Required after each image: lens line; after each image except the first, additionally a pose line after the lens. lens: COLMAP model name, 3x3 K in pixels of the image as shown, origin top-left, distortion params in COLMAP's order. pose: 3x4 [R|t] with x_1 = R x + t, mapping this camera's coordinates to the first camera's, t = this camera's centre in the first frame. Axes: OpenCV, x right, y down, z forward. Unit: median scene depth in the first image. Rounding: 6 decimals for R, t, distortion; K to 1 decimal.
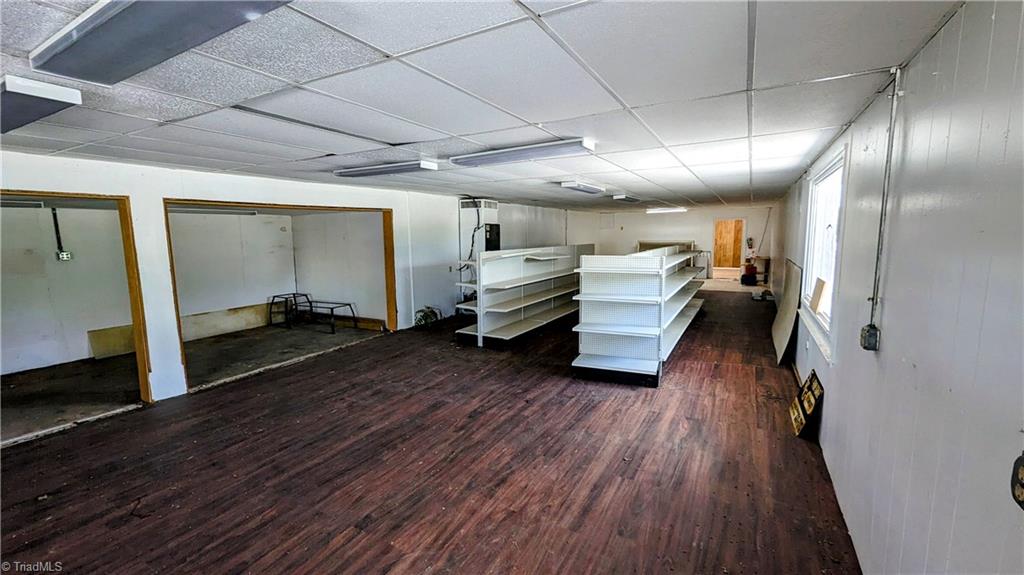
lens RADIAL K [[418.4, 0, 516.5], [0, 418.4, 286.0], [0, 0, 1]] dist [0.001111, -0.000338]
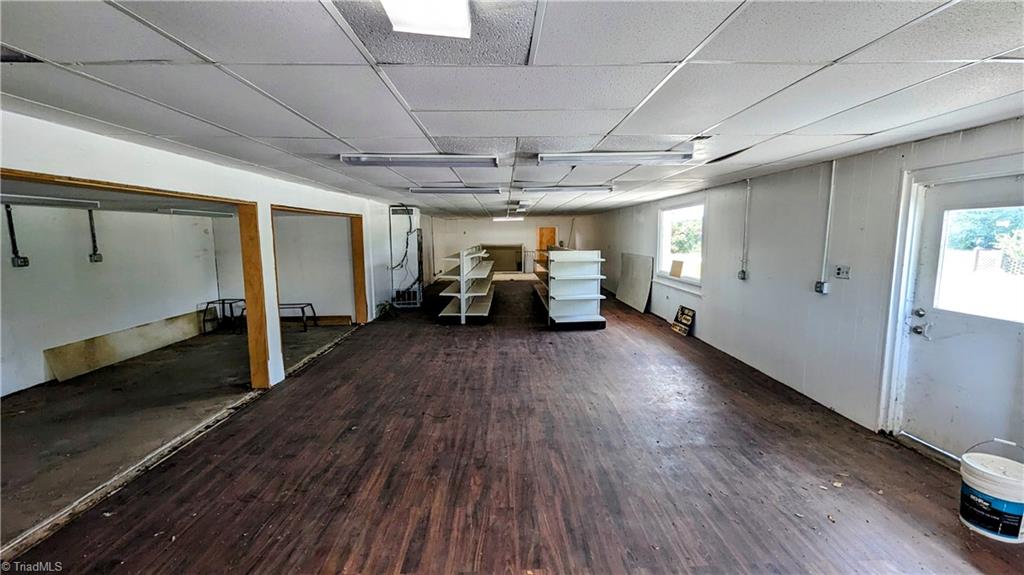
lens RADIAL K [[418.4, 0, 511.3], [0, 418.4, 287.1], [0, 0, 1]] dist [0.001111, -0.000338]
pose [[0.867112, -0.056198, 0.494933, -0.617141], [0.059912, 0.998169, 0.008373, 0.029864], [-0.494497, 0.022392, 0.868891, -0.210063]]
